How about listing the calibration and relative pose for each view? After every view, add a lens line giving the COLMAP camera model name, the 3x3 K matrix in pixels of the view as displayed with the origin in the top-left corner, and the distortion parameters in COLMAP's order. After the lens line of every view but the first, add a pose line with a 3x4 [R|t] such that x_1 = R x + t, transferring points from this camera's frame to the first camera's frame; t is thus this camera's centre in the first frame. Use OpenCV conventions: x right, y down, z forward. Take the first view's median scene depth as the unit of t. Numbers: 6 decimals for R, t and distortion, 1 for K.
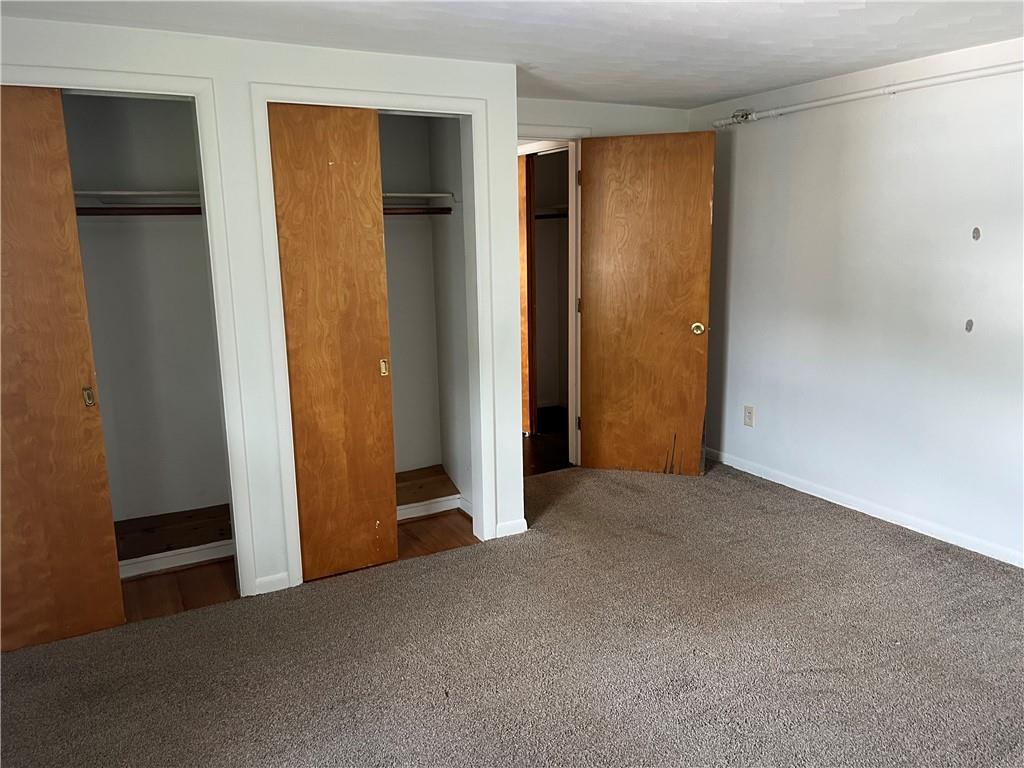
lens RADIAL K [[773.0, 0, 513.6], [0, 773.0, 386.1], [0, 0, 1]] dist [0.053187, -0.048045]
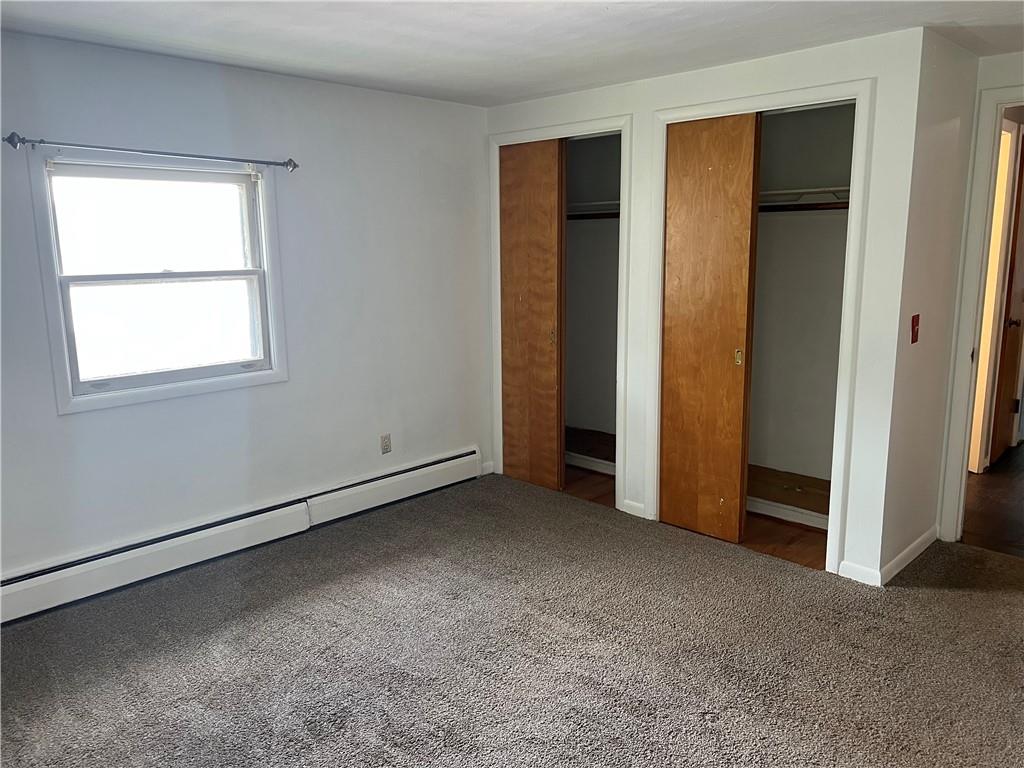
lens RADIAL K [[773.0, 0, 511.9], [0, 773.0, 376.3], [0, 0, 1]] dist [0.053187, -0.048045]
pose [[0.278968, 0.186153, -0.942085, 0.780541], [-0.177873, 0.974072, 0.139803, -0.095673], [0.943683, 0.128571, 0.304847, 0.407901]]
